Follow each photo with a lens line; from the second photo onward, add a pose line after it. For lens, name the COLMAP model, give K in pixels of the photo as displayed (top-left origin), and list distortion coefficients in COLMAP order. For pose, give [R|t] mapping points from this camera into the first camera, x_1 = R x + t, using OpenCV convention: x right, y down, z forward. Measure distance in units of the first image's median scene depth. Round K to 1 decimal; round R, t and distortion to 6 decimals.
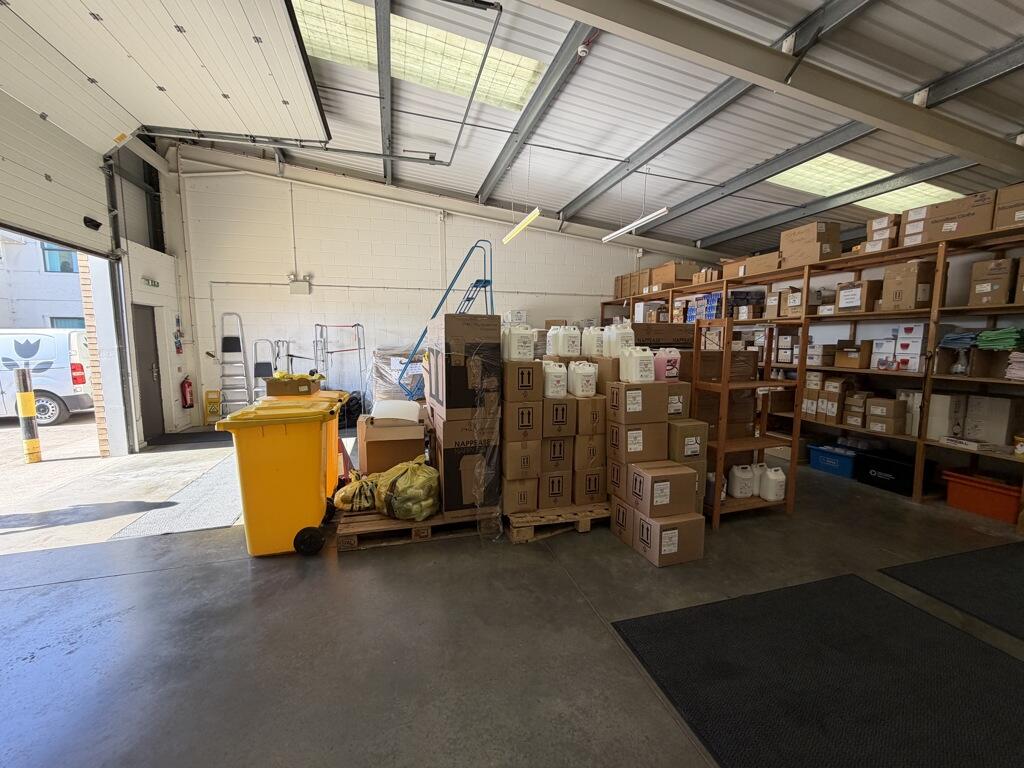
lens RADIAL K [[408.9, 0, 512.0], [0, 408.9, 384.0], [0, 0, 1]] dist [0.000543, 0.000118]
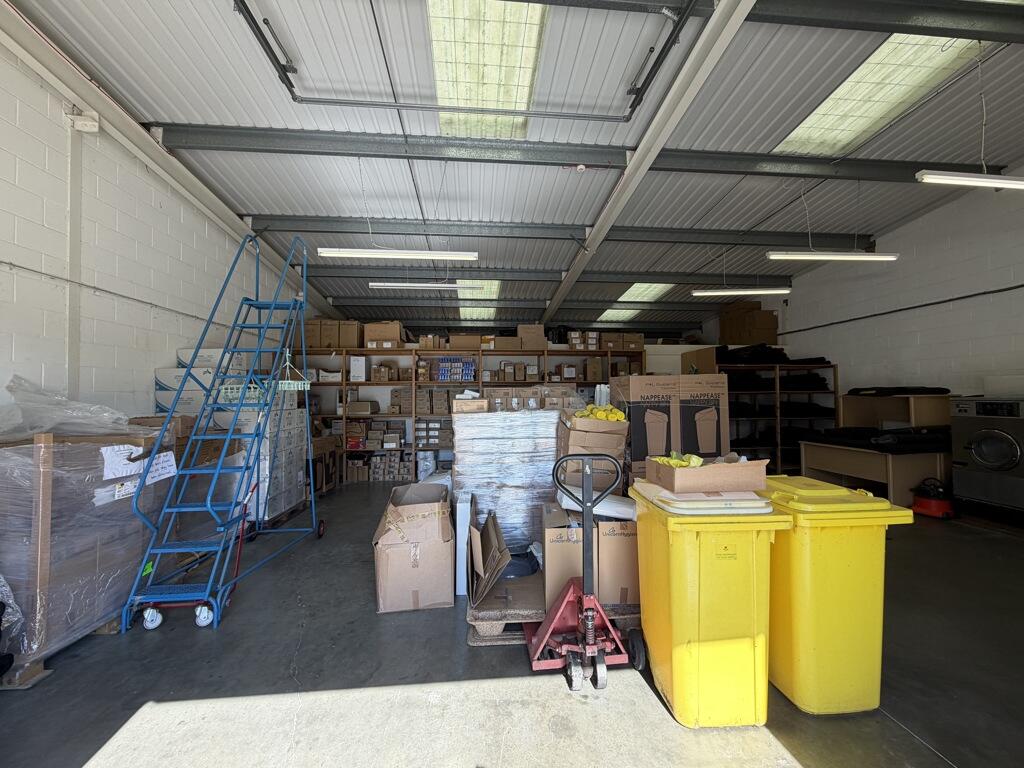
lens RADIAL K [[408.9, 0, 512.0], [0, 408.9, 384.0], [0, 0, 1]] dist [0.000543, 0.000118]
pose [[0.187398, 0.029188, 0.981850, -0.626365], [0.110737, 0.992559, -0.050642, -0.065105], [-0.976022, 0.118218, 0.182772, 0.611921]]
